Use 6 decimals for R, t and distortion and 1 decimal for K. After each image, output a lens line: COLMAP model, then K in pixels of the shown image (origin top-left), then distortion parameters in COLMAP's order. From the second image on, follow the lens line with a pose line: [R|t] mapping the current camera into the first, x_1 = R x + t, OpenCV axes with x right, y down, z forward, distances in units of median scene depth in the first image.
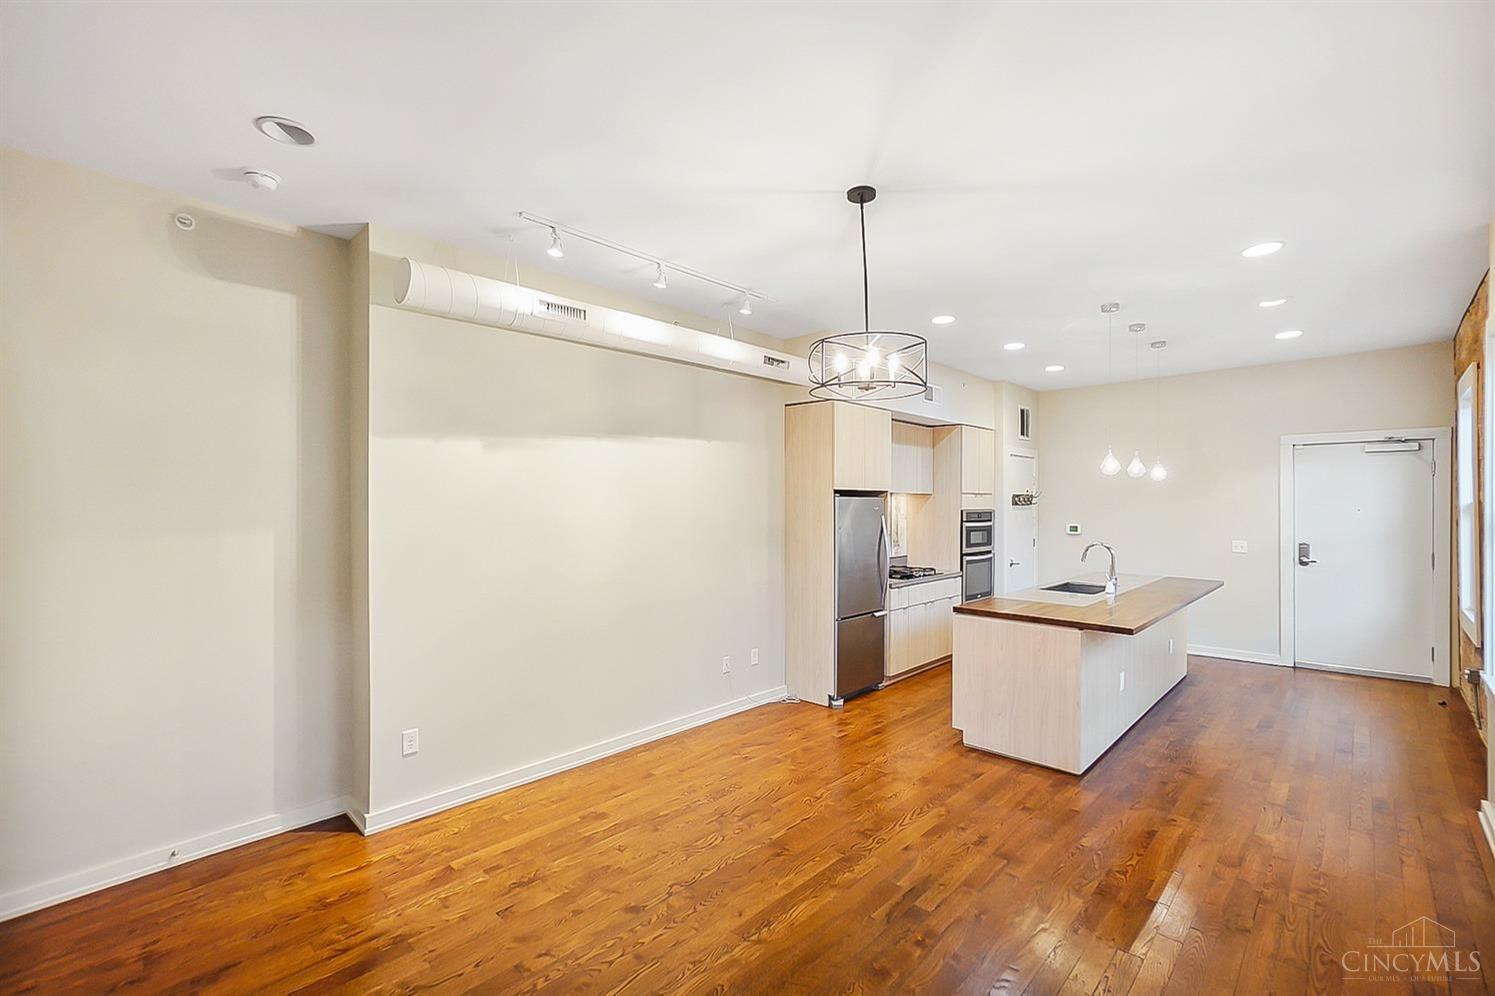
lens RADIAL K [[661.0, 0, 744.4], [0, 661.0, 499.9], [0, 0, 1]] dist [-0.000879, 0.012823]
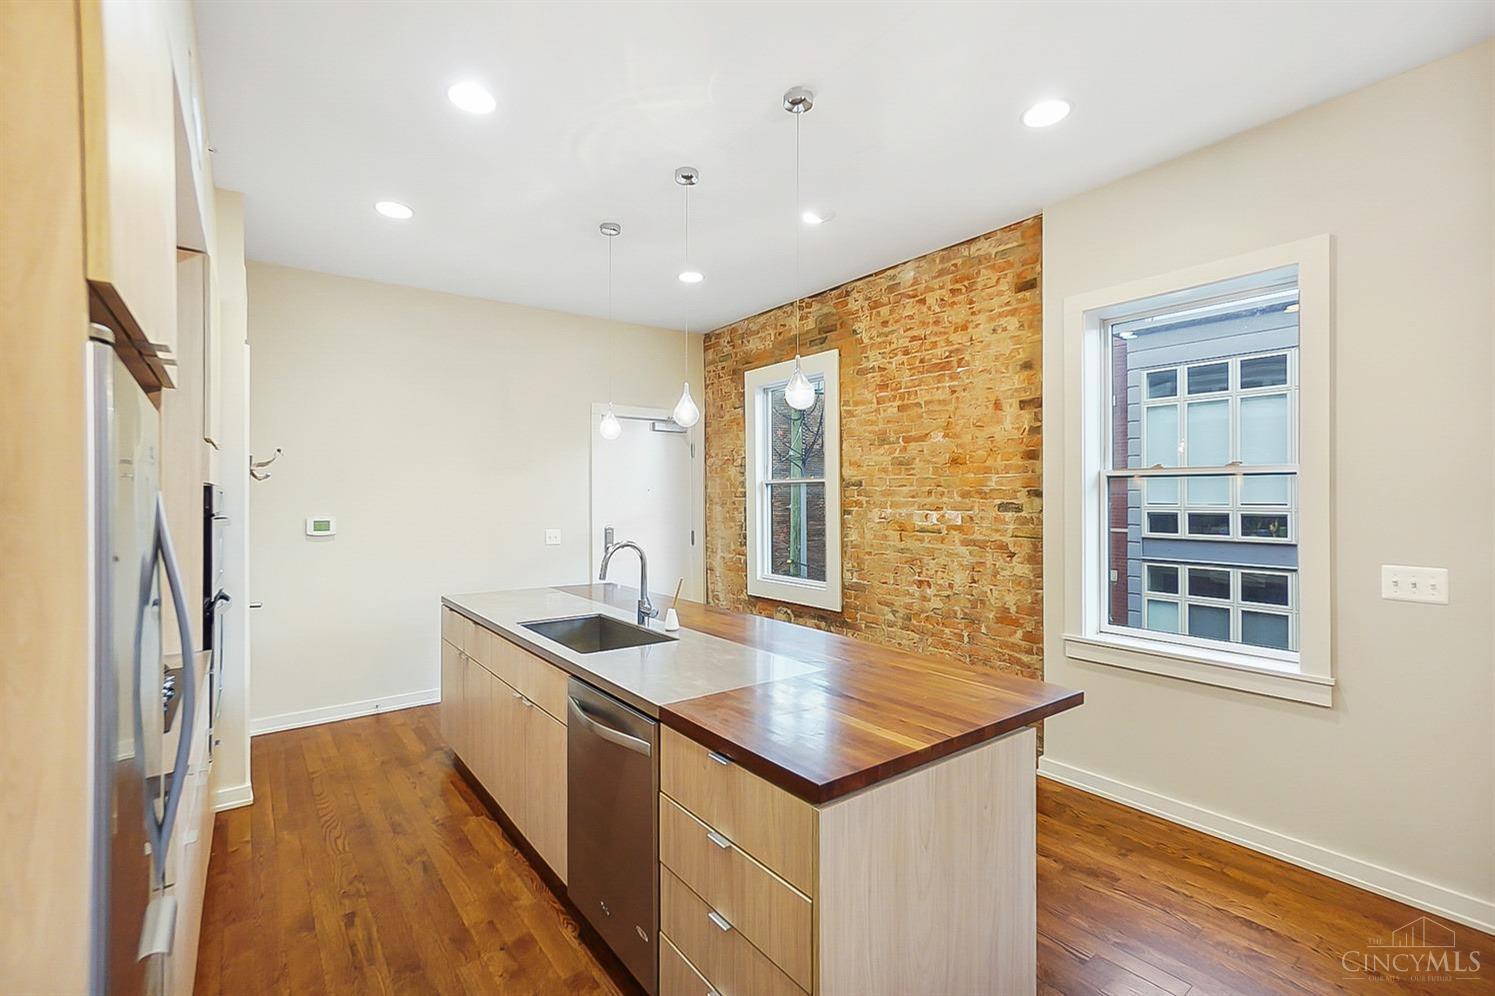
lens RADIAL K [[652.4, 0, 740.1], [0, 652.4, 497.1], [0, 0, 1]] dist [-0.013001, 0.011275]
pose [[0.168530, -0.003010, 0.985692, 0.014968], [0.000220, 0.999995, 0.003016, 0.023002], [-0.985696, -0.000291, 0.168530, 0.733888]]
